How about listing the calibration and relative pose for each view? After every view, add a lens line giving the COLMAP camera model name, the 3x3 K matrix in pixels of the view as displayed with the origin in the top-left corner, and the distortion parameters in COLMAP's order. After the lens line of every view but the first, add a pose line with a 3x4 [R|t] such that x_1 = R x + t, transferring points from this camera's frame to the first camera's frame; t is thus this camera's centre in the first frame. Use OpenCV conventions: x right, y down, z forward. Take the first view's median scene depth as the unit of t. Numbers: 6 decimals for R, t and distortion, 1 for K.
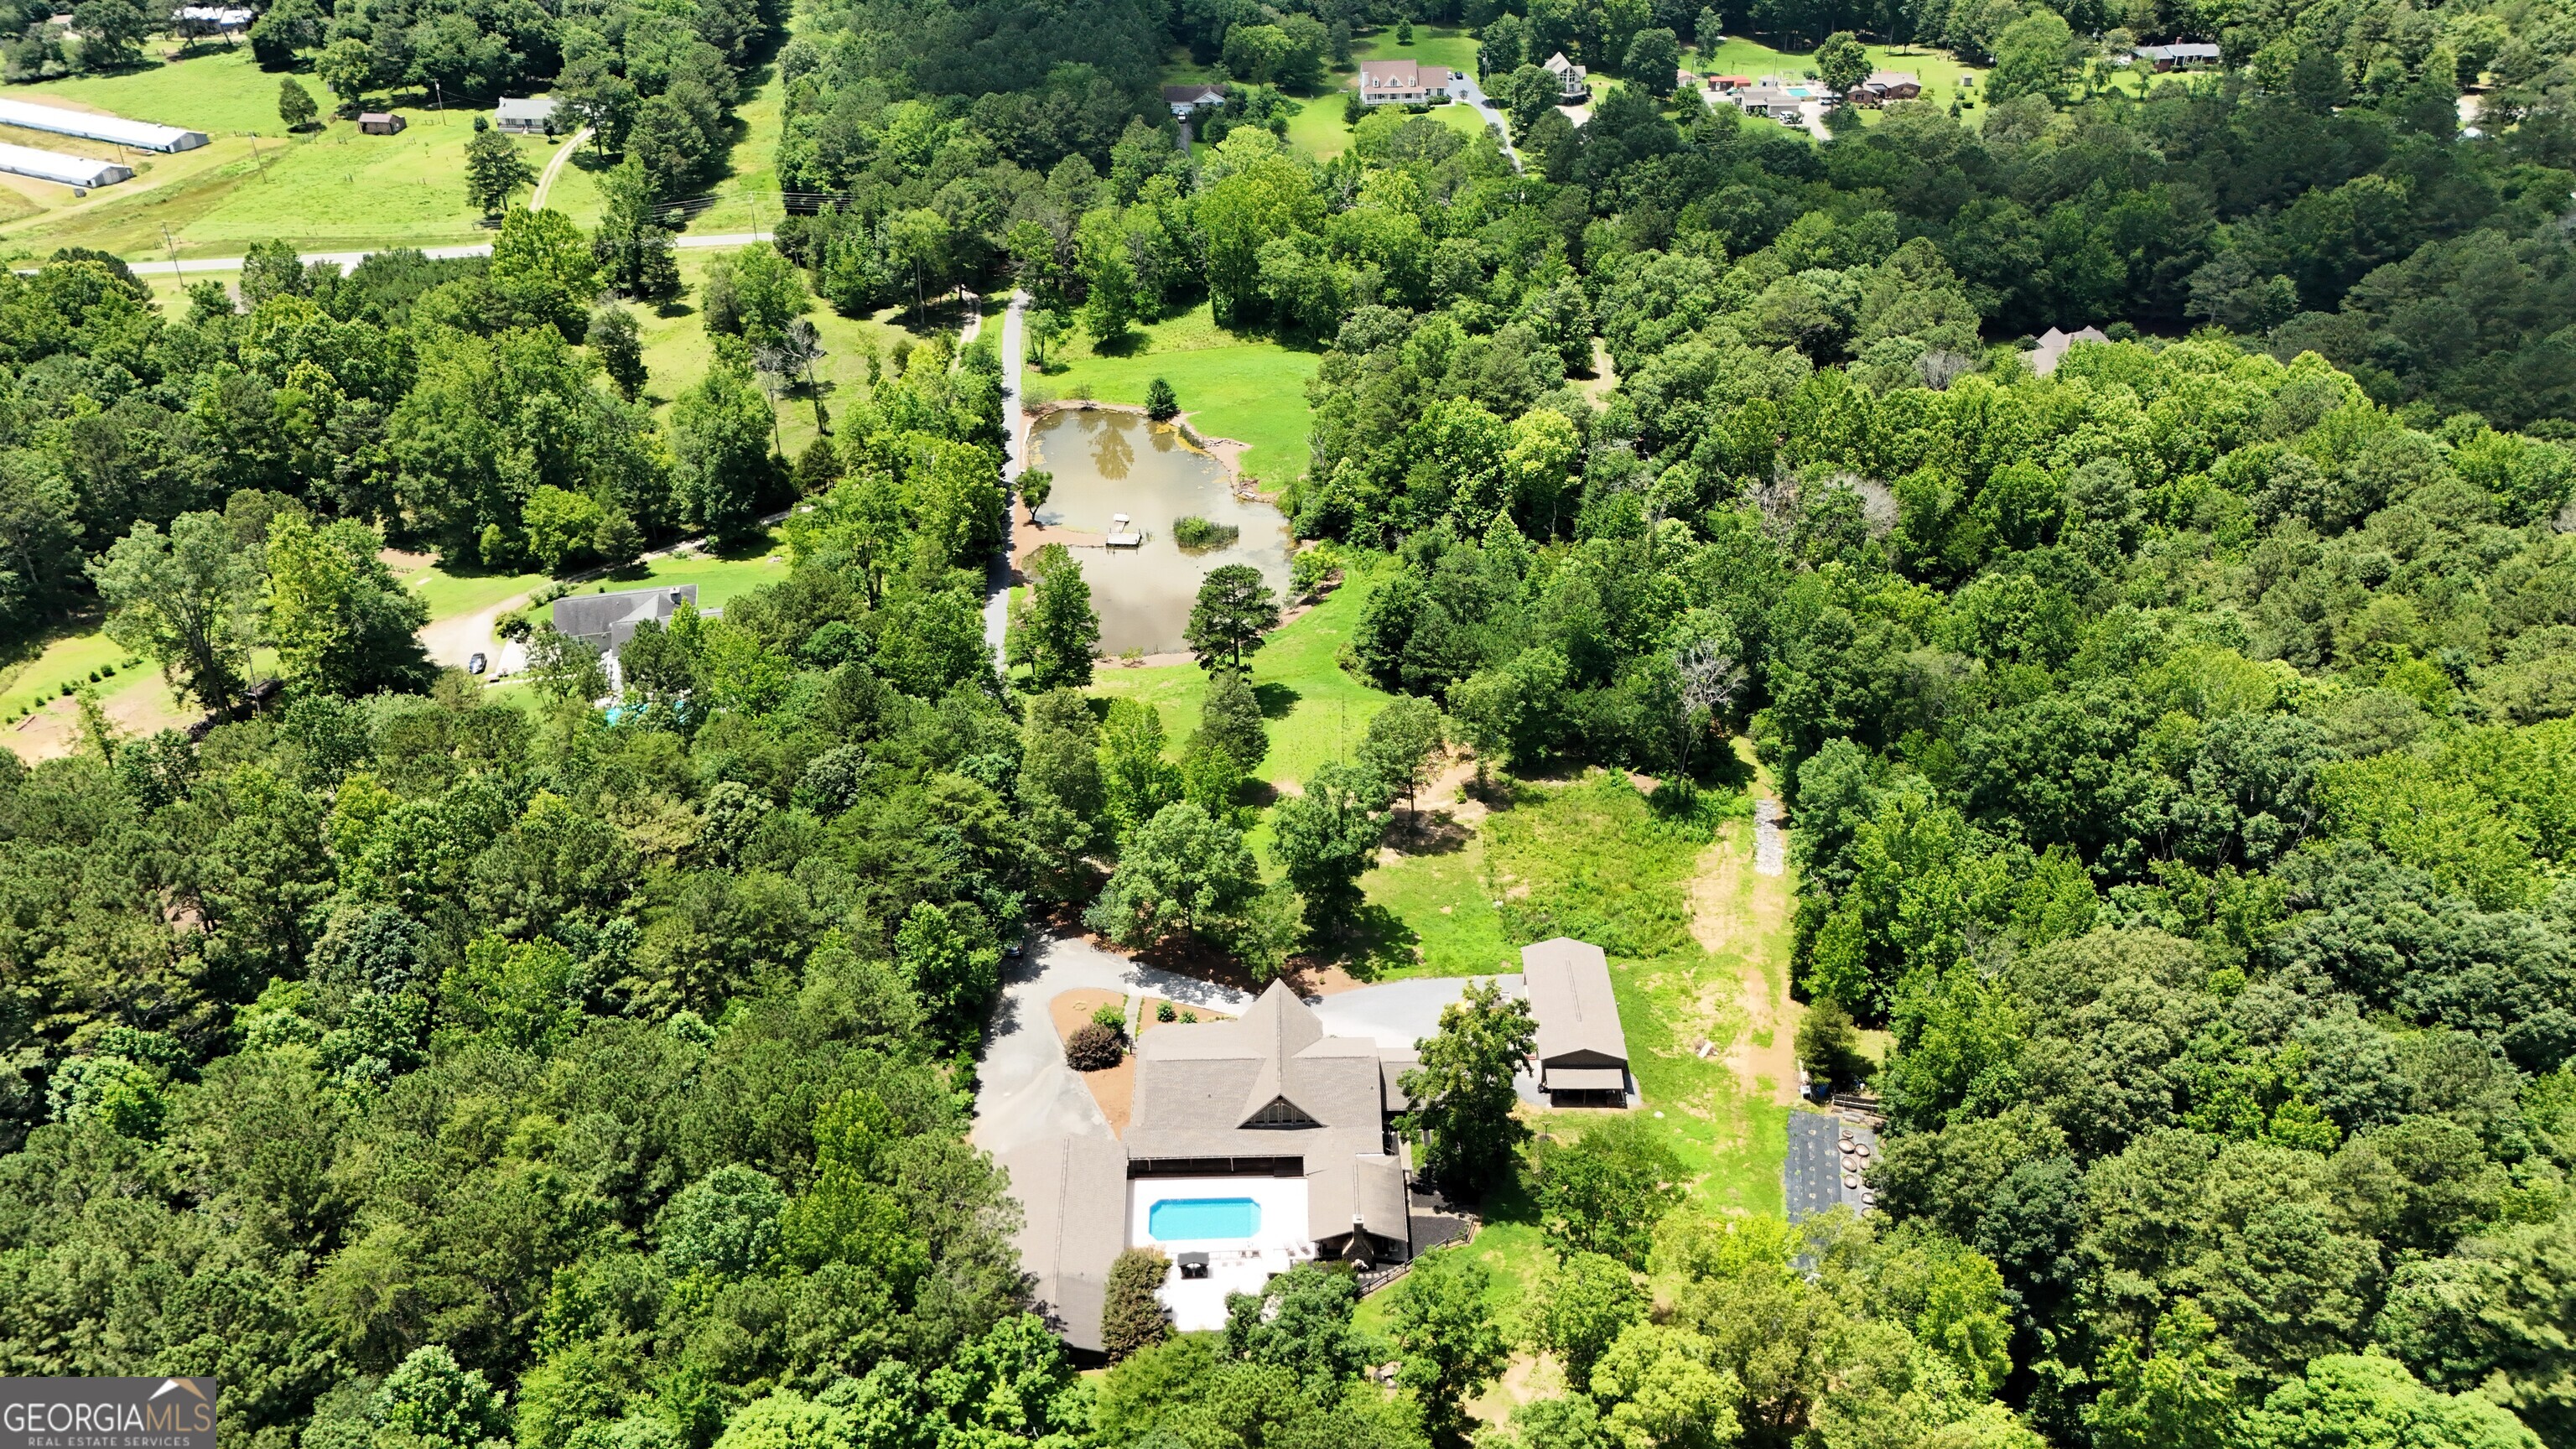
lens RADIAL K [[1909.3, 0, 1287.7], [0, 1909.3, 710.4], [0, 0, 1]] dist [0.067865, -0.058167]
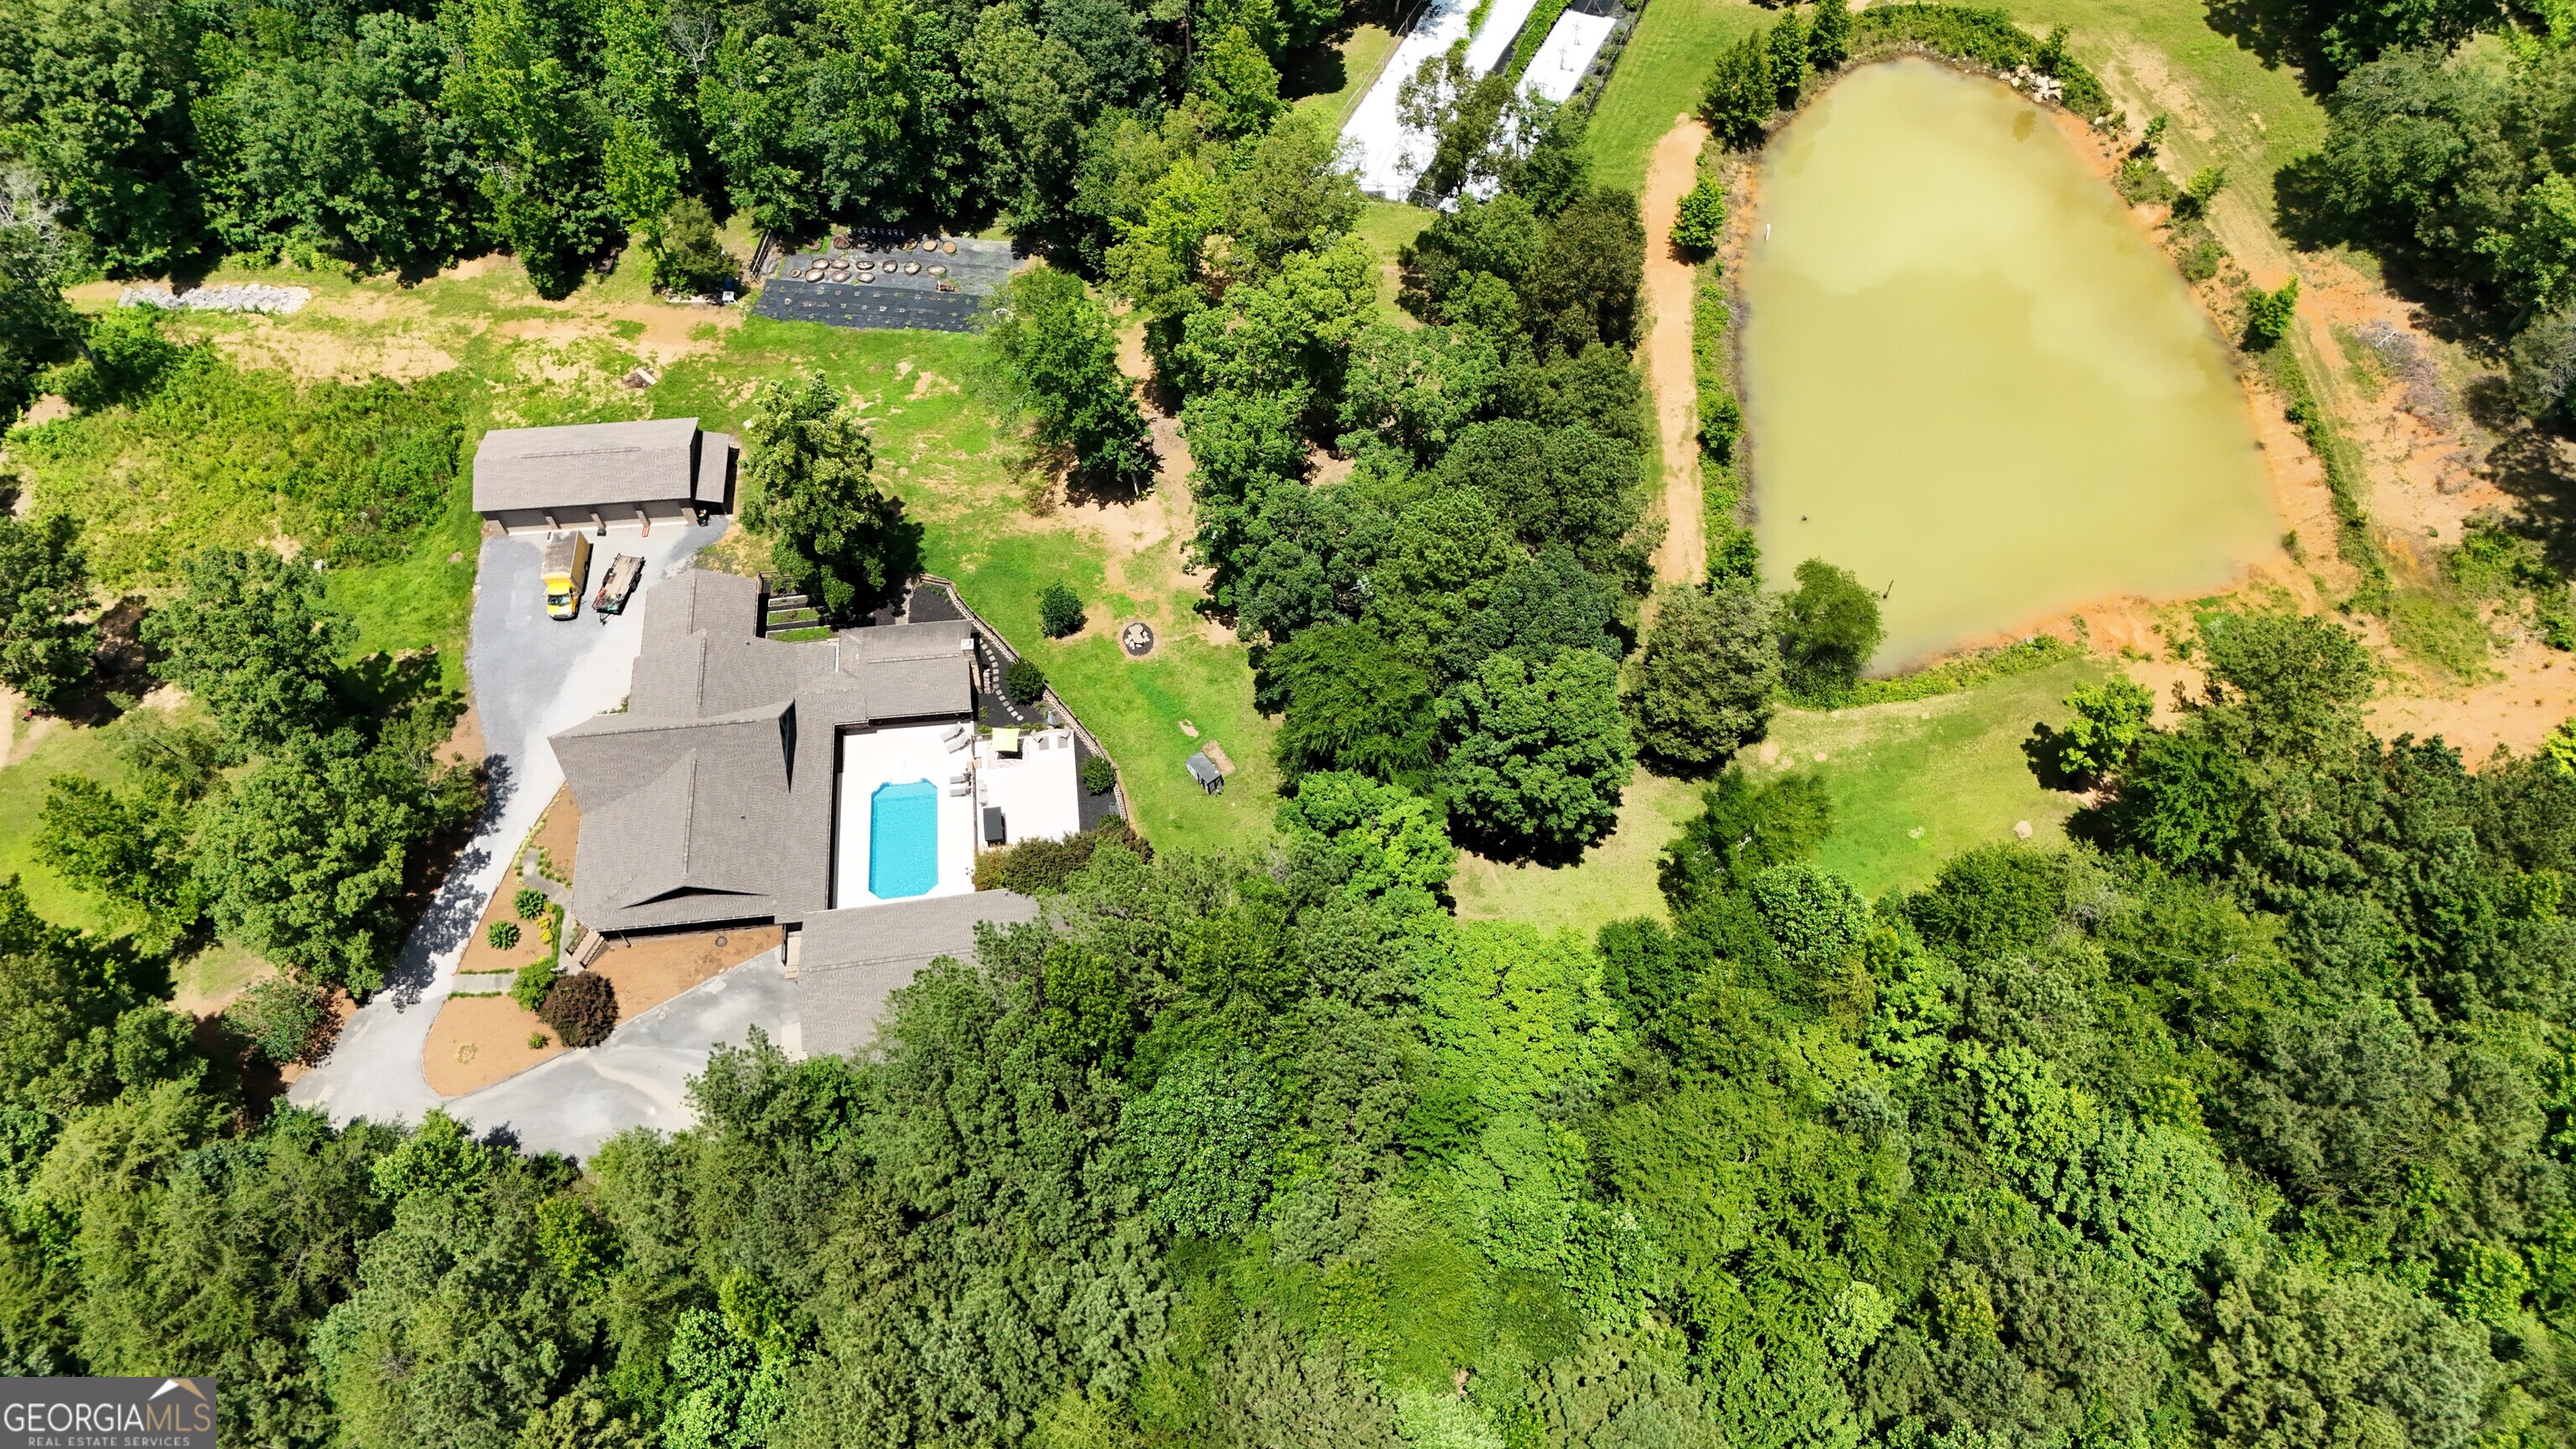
lens RADIAL K [[1909.3, 0, 1296.8], [0, 1909.3, 719.5], [0, 0, 1]] dist [0.067865, -0.058167]
pose [[-0.078020, -0.844528, 0.529797, -0.264721], [0.523964, 0.417369, 0.742472, -0.167454], [-0.848160, 0.335522, 0.409939, 0.287369]]
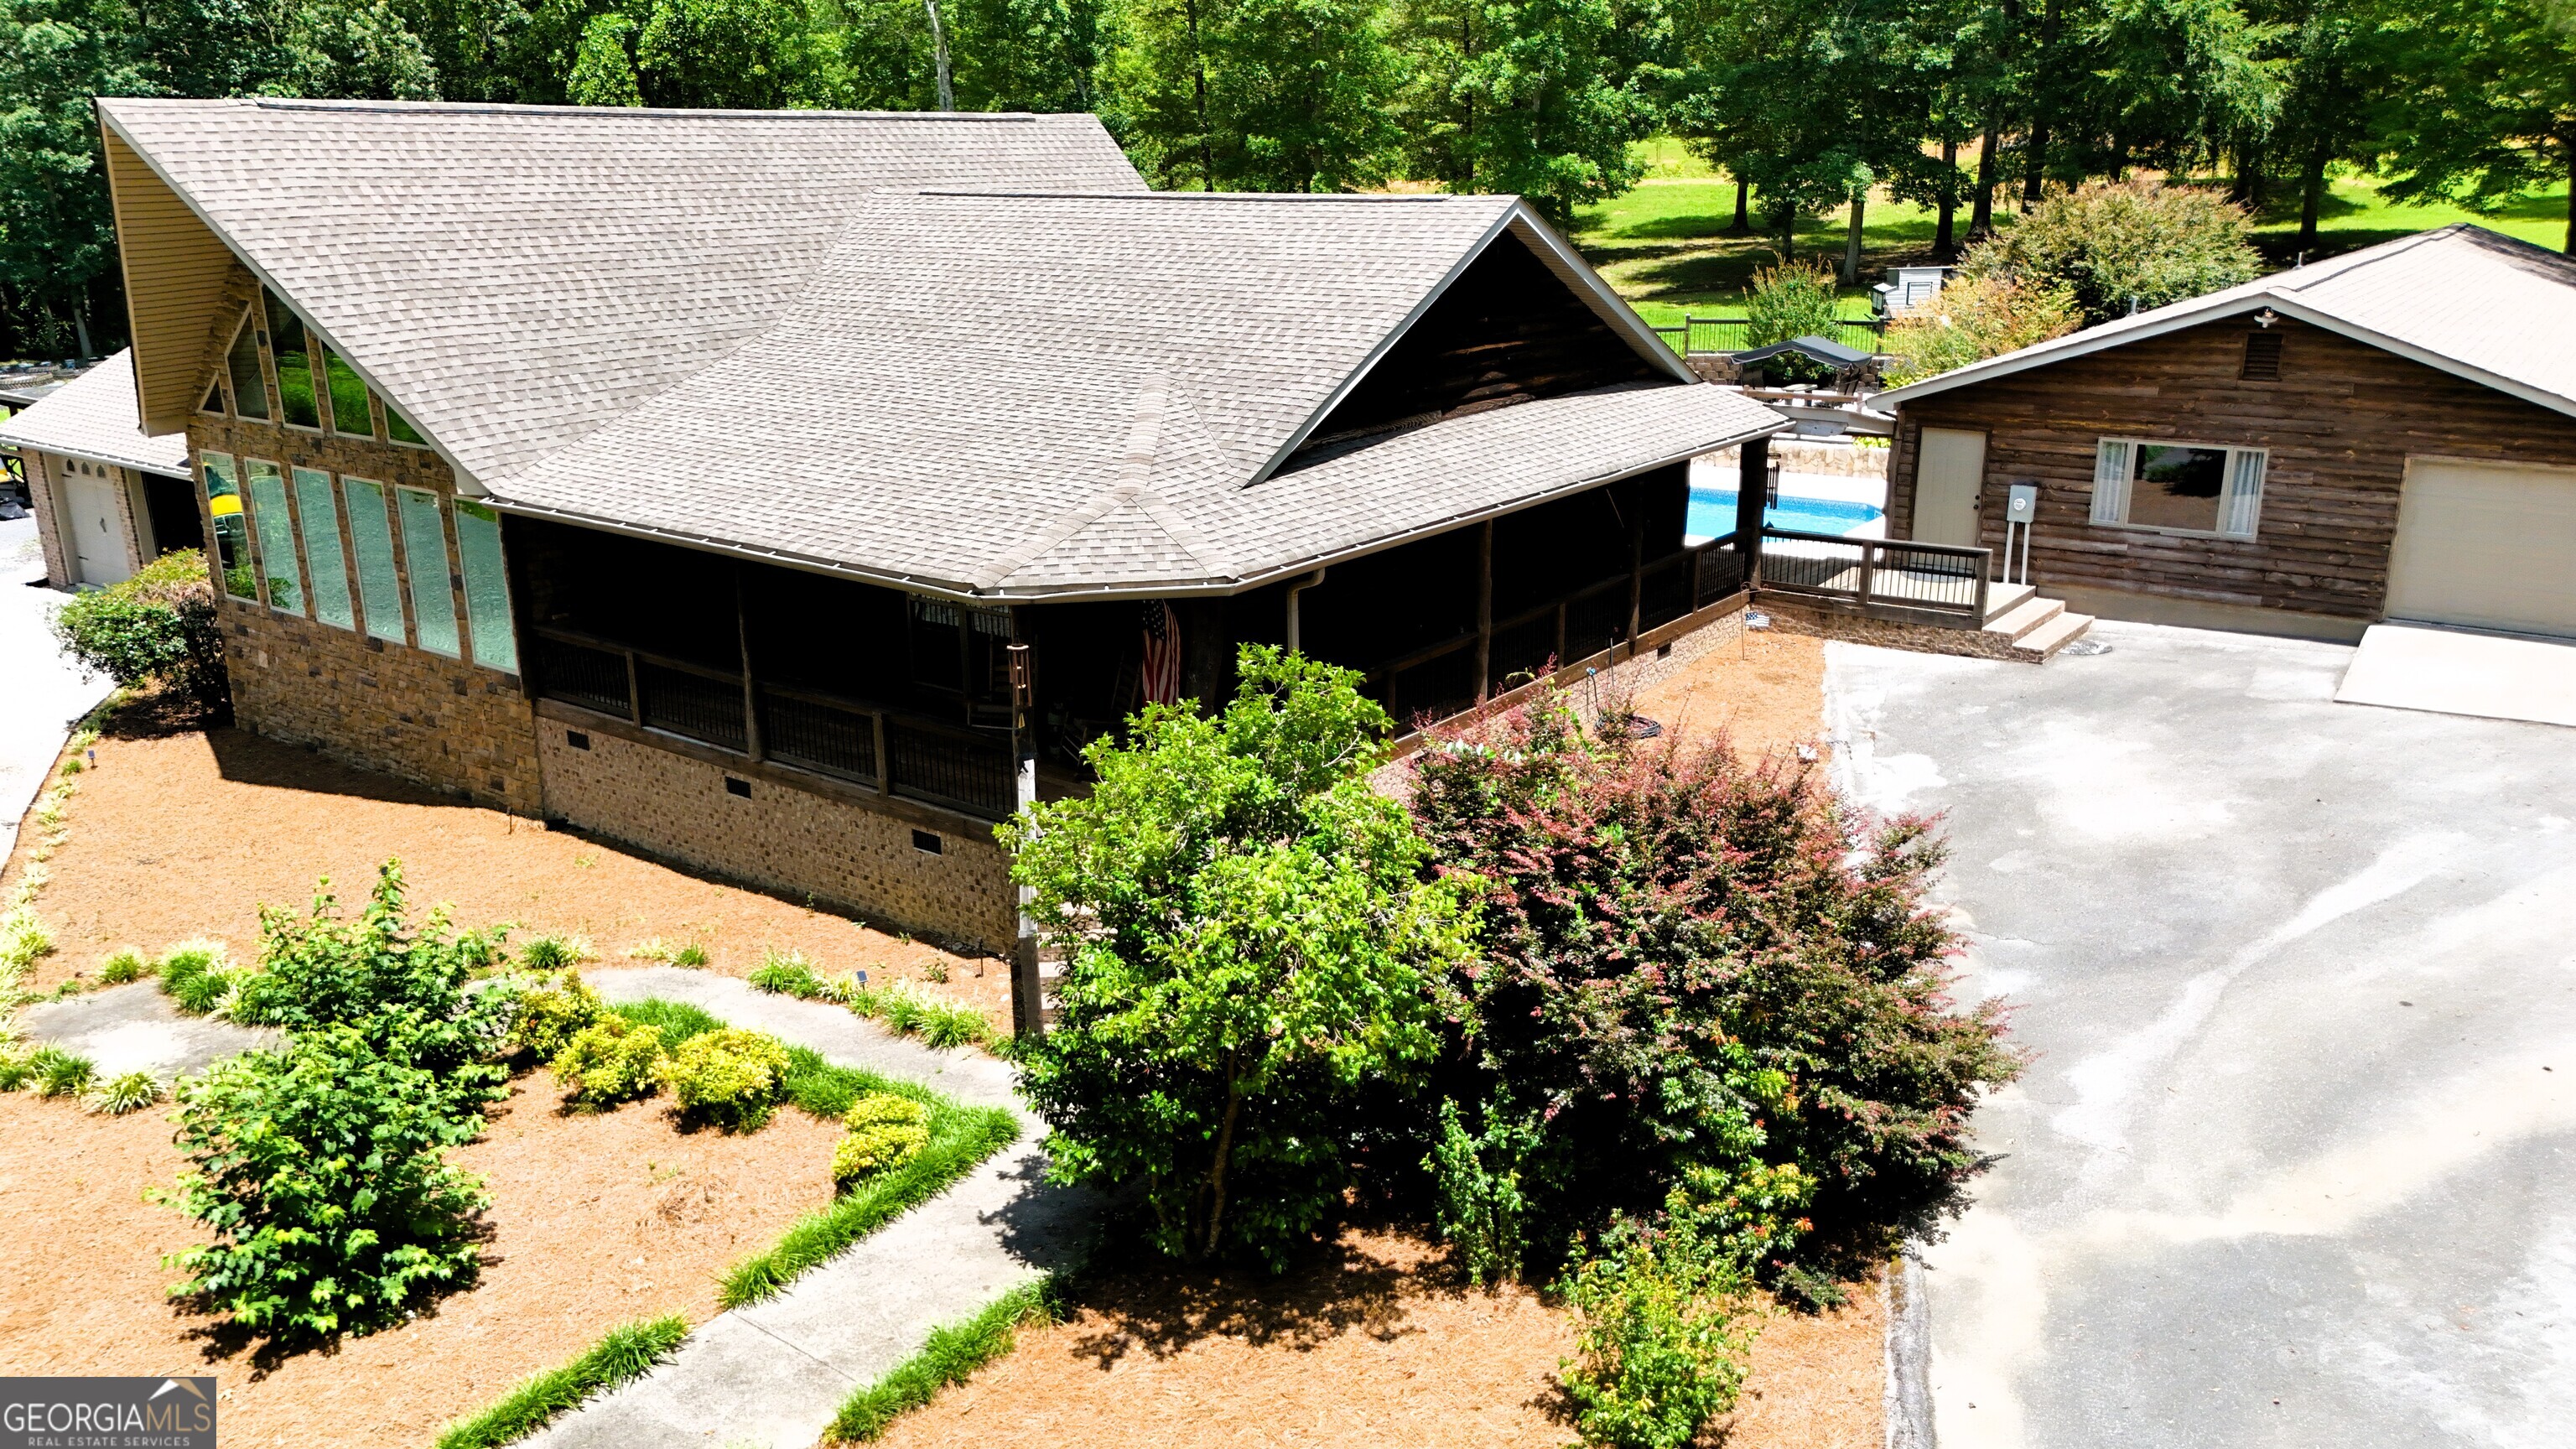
lens RADIAL K [[1909.3, 0, 1288.3], [0, 1909.3, 737.7], [0, 0, 1]] dist [0.067865, -0.058167]
pose [[-0.786239, -0.168516, 0.594500, -0.087579], [0.333158, 0.694676, 0.637520, 0.074055], [-0.520417, 0.699305, -0.490039, 0.668945]]
